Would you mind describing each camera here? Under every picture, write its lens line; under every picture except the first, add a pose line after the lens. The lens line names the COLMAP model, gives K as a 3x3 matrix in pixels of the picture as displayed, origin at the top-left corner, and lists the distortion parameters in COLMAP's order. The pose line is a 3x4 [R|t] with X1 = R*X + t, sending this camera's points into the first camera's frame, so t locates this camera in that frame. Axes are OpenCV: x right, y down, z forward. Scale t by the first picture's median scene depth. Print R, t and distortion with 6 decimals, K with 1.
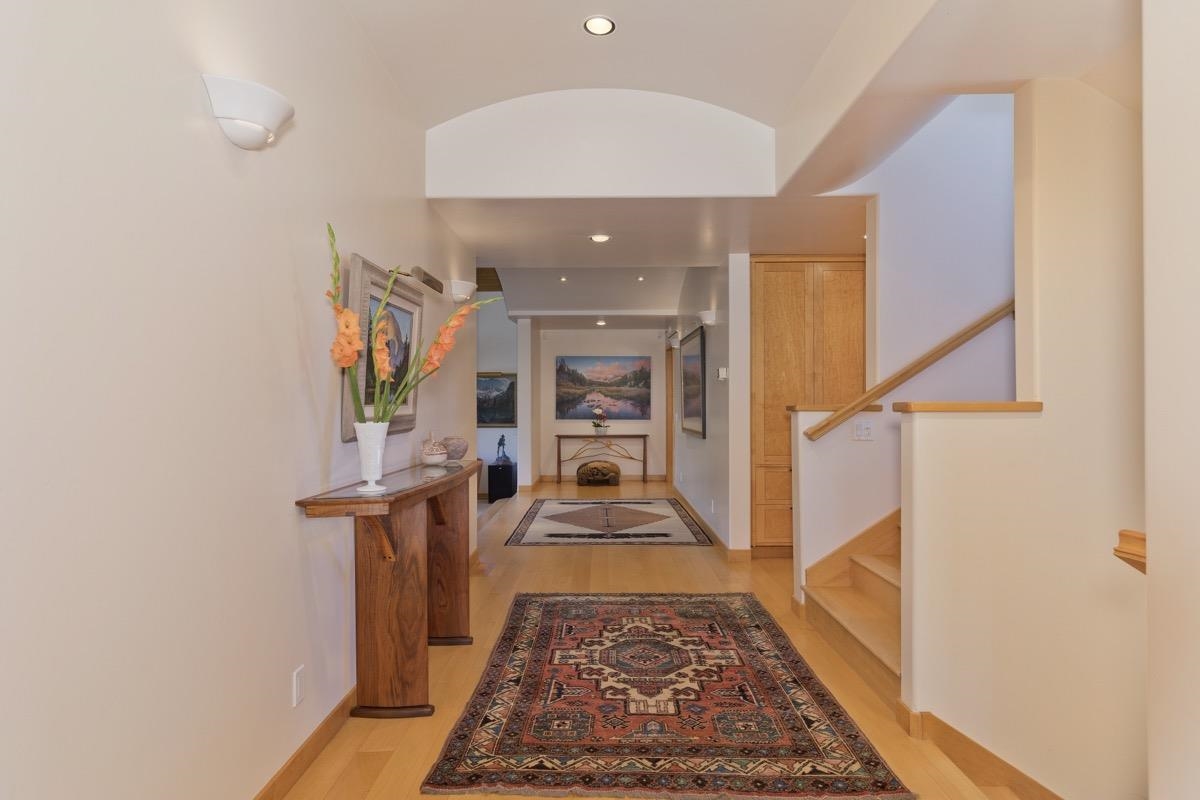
lens RADIAL K [[696.9, 0, 602.6], [0, 696.9, 400.8], [0, 0, 1]] dist [0.000576, 0.000001]
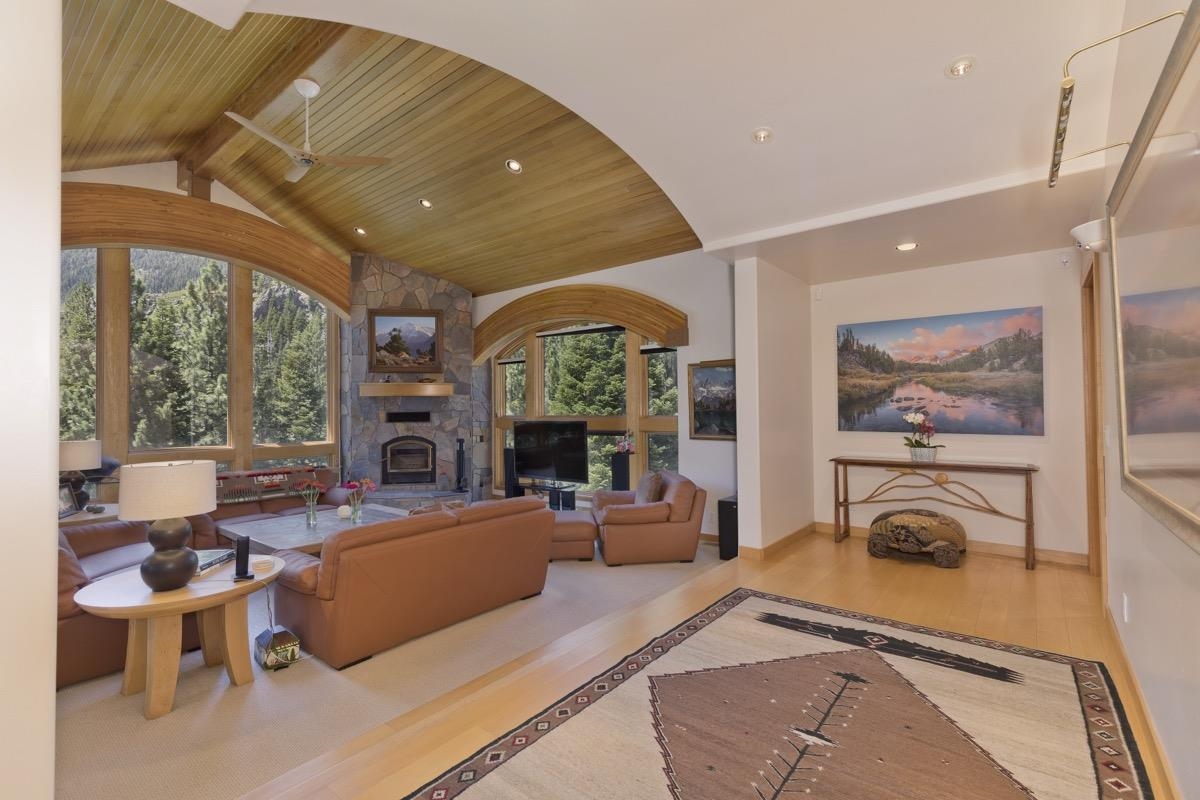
lens RADIAL K [[535.3, 0, 599.6], [0, 535.3, 400.9], [0, 0, 1]] dist [0.005374, -0.000631]
pose [[0.787107, -0.013654, -0.616665, 0.056134], [0.008249, 0.999899, -0.011611, 0.004516], [0.616761, 0.004052, 0.787140, 0.514016]]
